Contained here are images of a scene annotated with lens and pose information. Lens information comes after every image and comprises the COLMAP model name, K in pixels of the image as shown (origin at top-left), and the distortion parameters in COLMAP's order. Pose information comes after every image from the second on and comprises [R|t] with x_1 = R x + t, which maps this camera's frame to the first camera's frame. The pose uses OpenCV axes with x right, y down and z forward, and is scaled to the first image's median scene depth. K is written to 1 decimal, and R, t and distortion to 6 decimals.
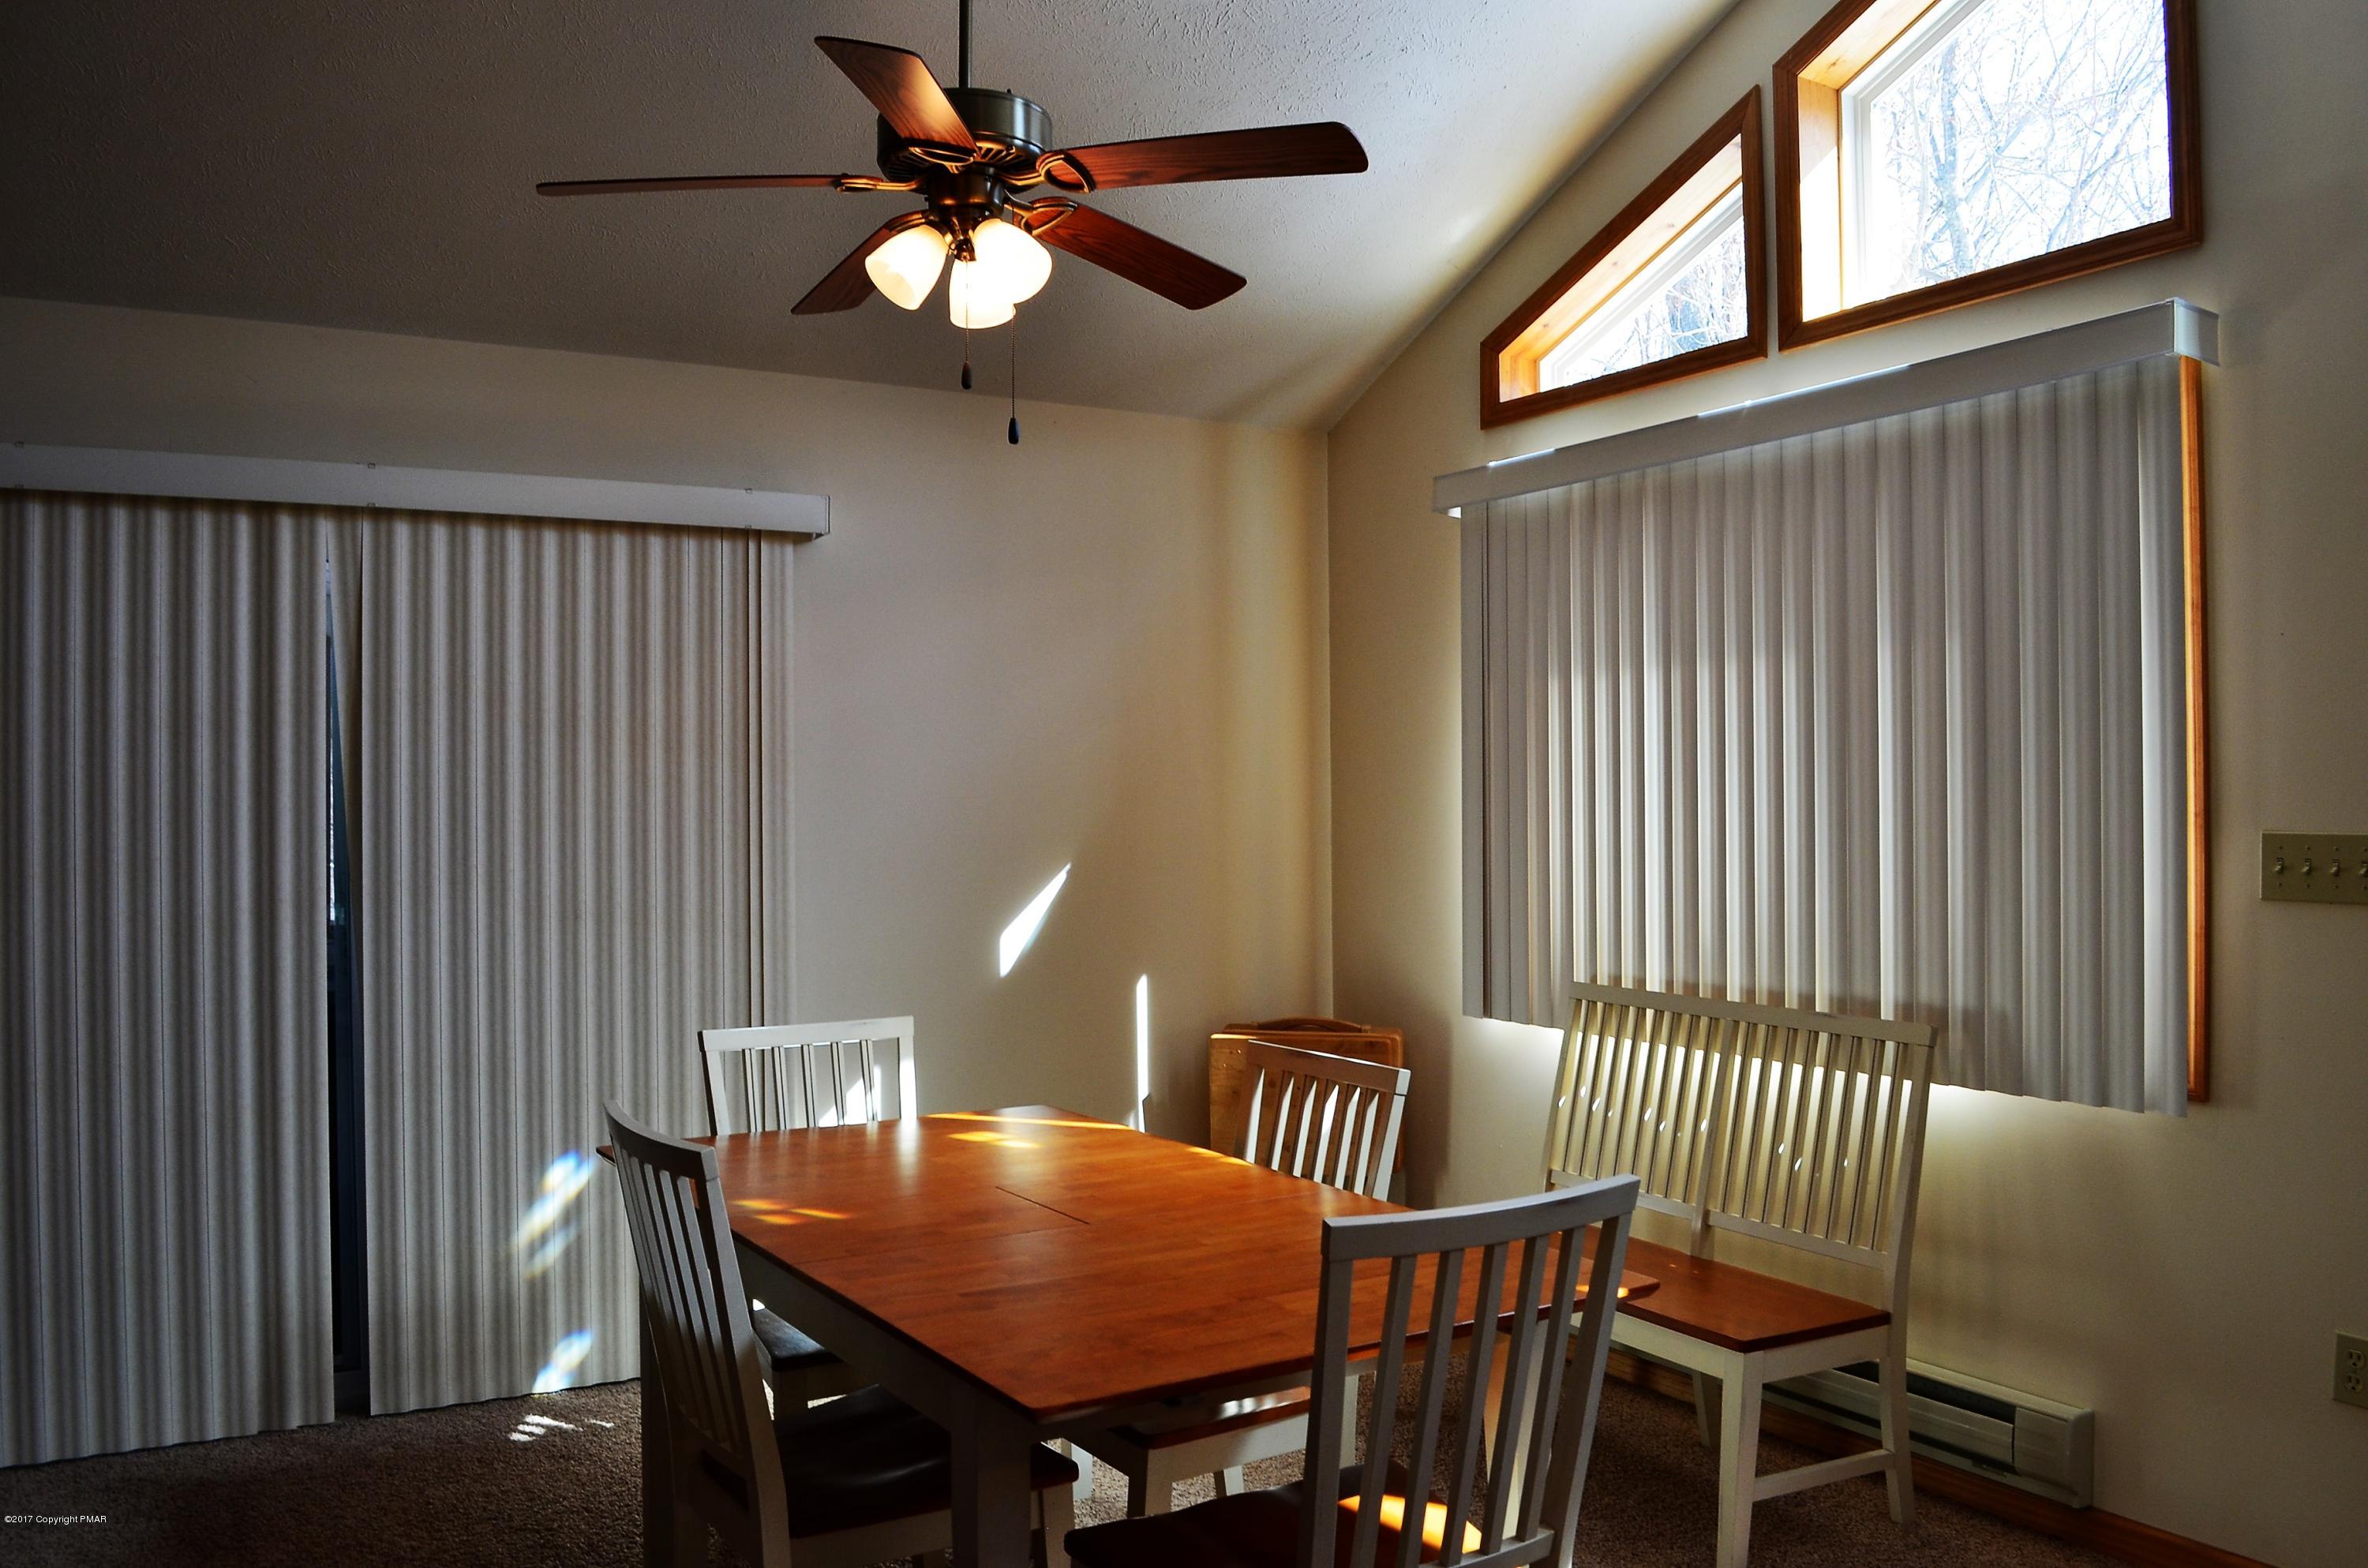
lens RADIAL K [[1866.7, 0, 1193.9], [0, 1866.7, 801.3], [0, 0, 1]] dist [-0.079251, 0.008678]
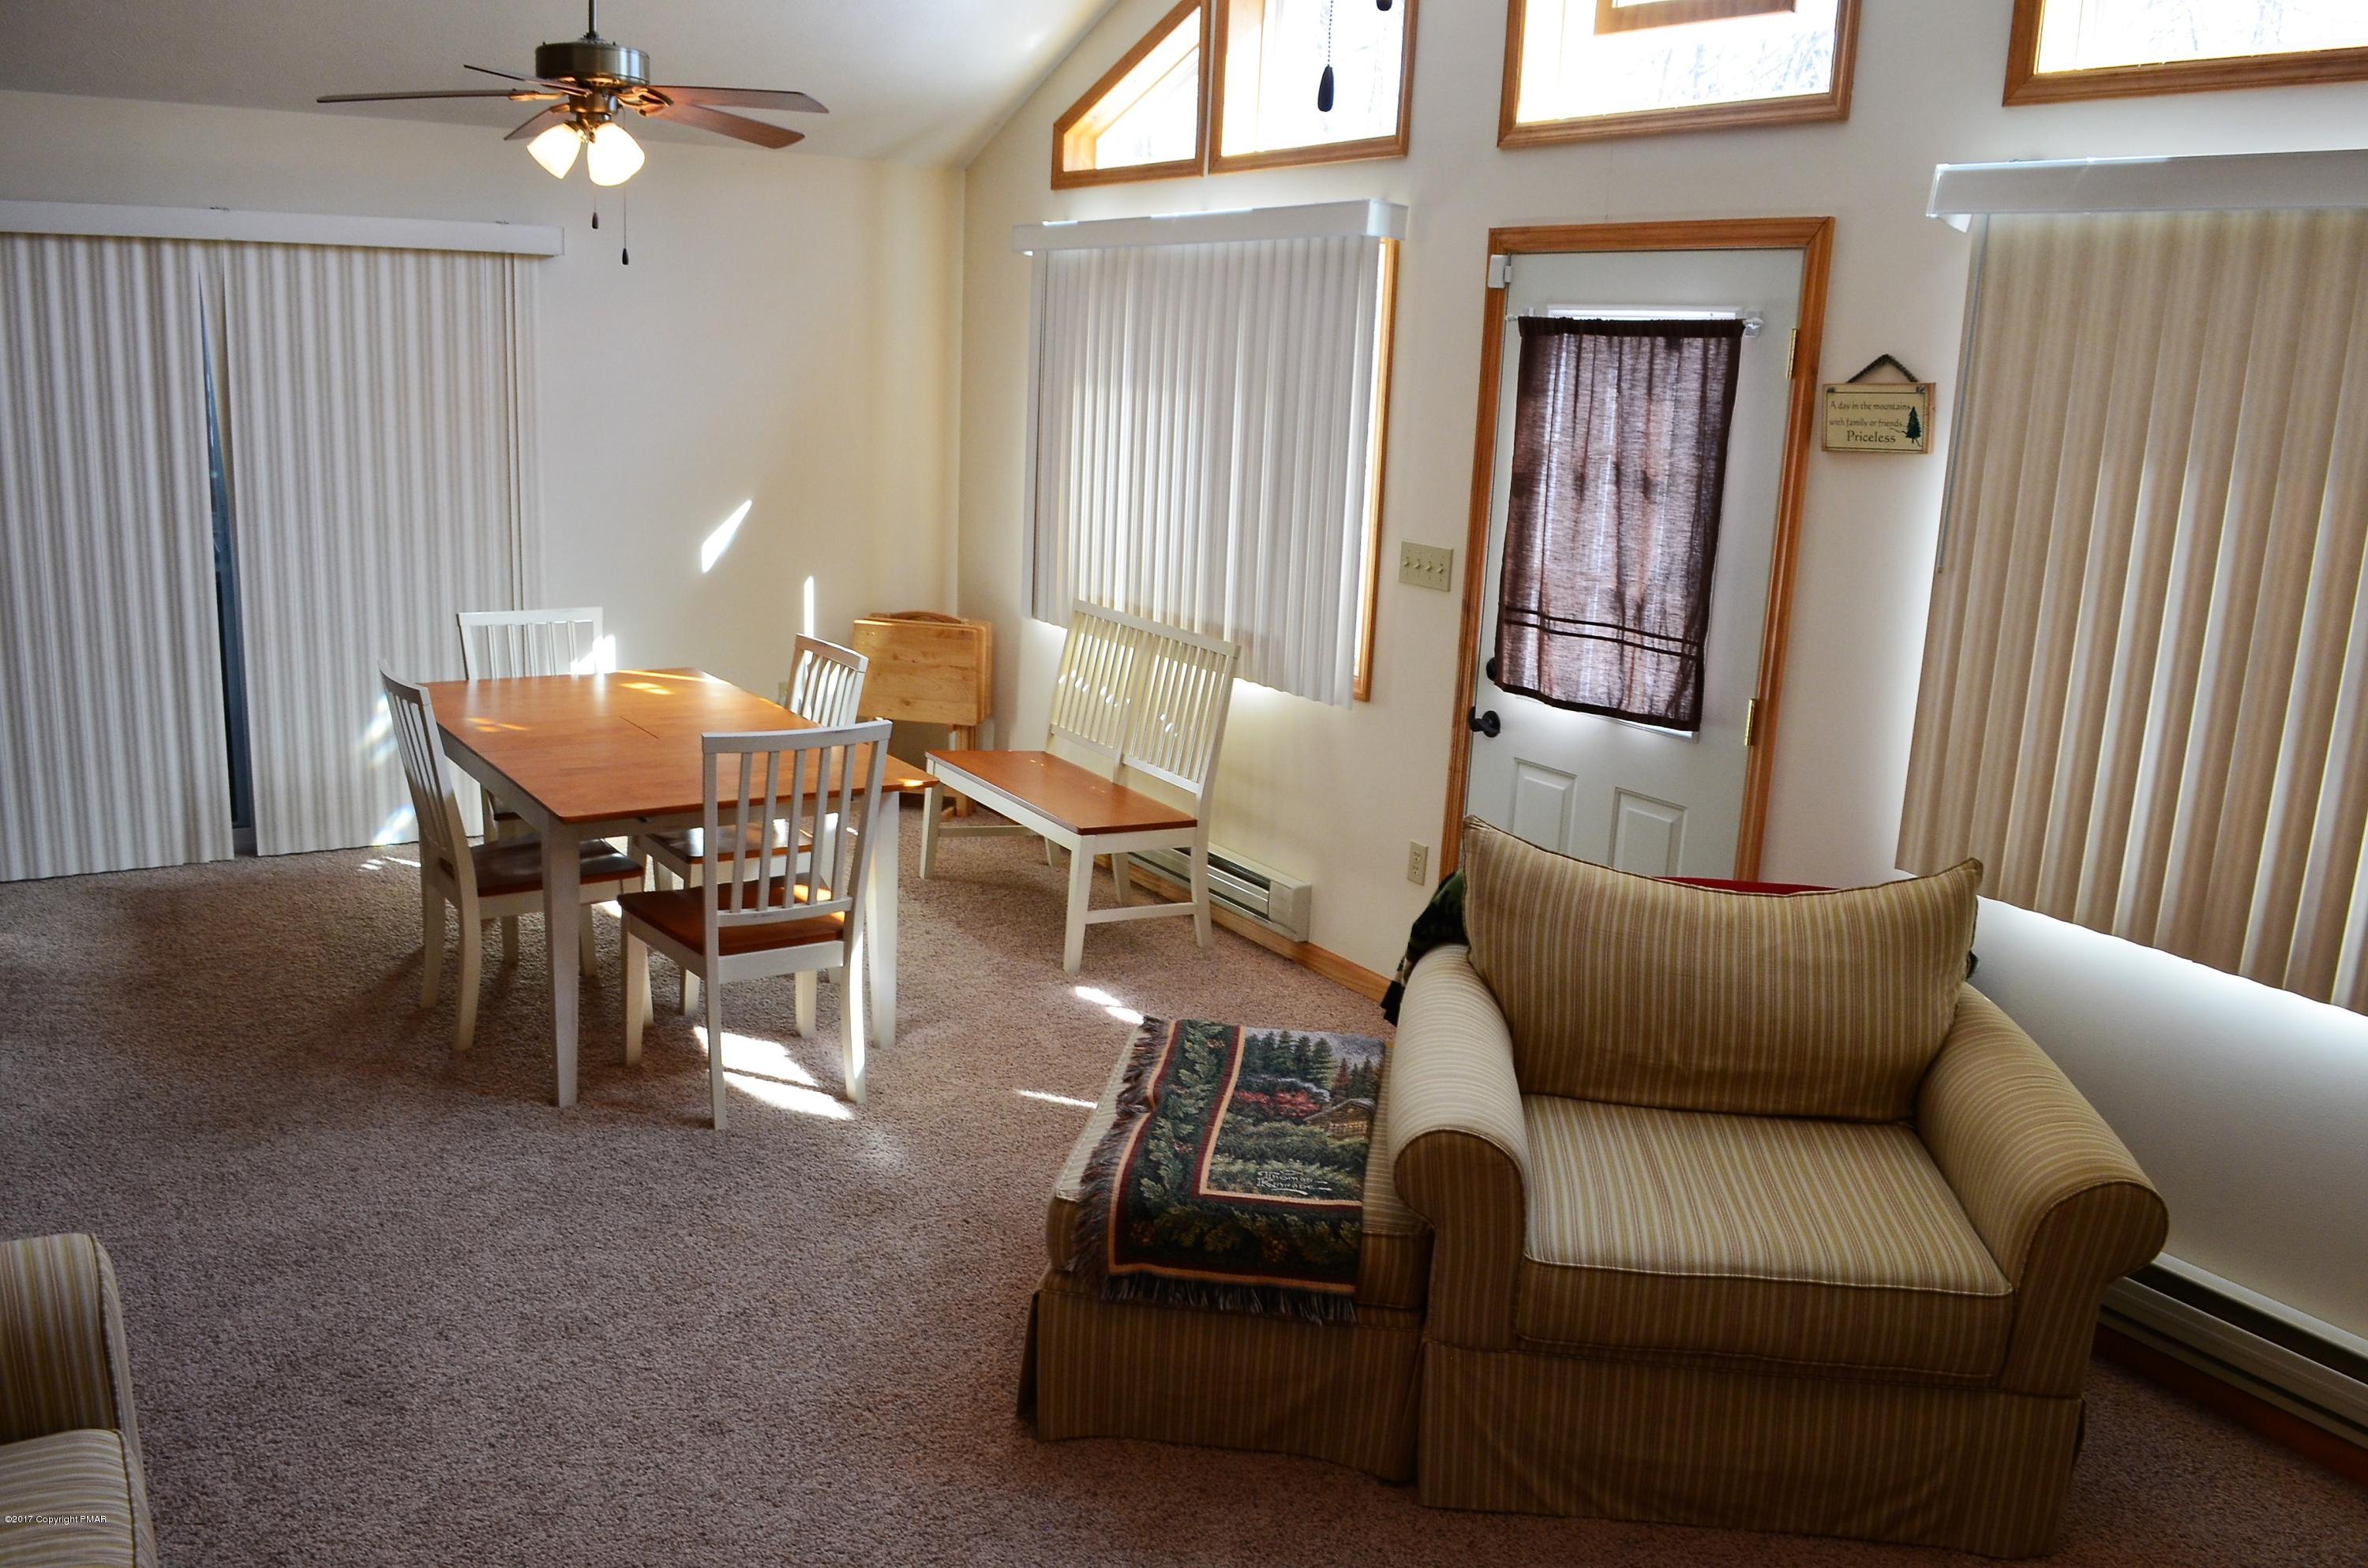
lens RADIAL K [[1866.7, 0, 1193.9], [0, 1866.7, 801.3], [0, 0, 1]] dist [-0.079251, 0.008678]
pose [[0.997795, 0.040473, 0.052605, 0.253158], [-0.051560, 0.971743, 0.230342, -0.101950], [-0.041796, -0.232546, 0.971687, -0.521366]]
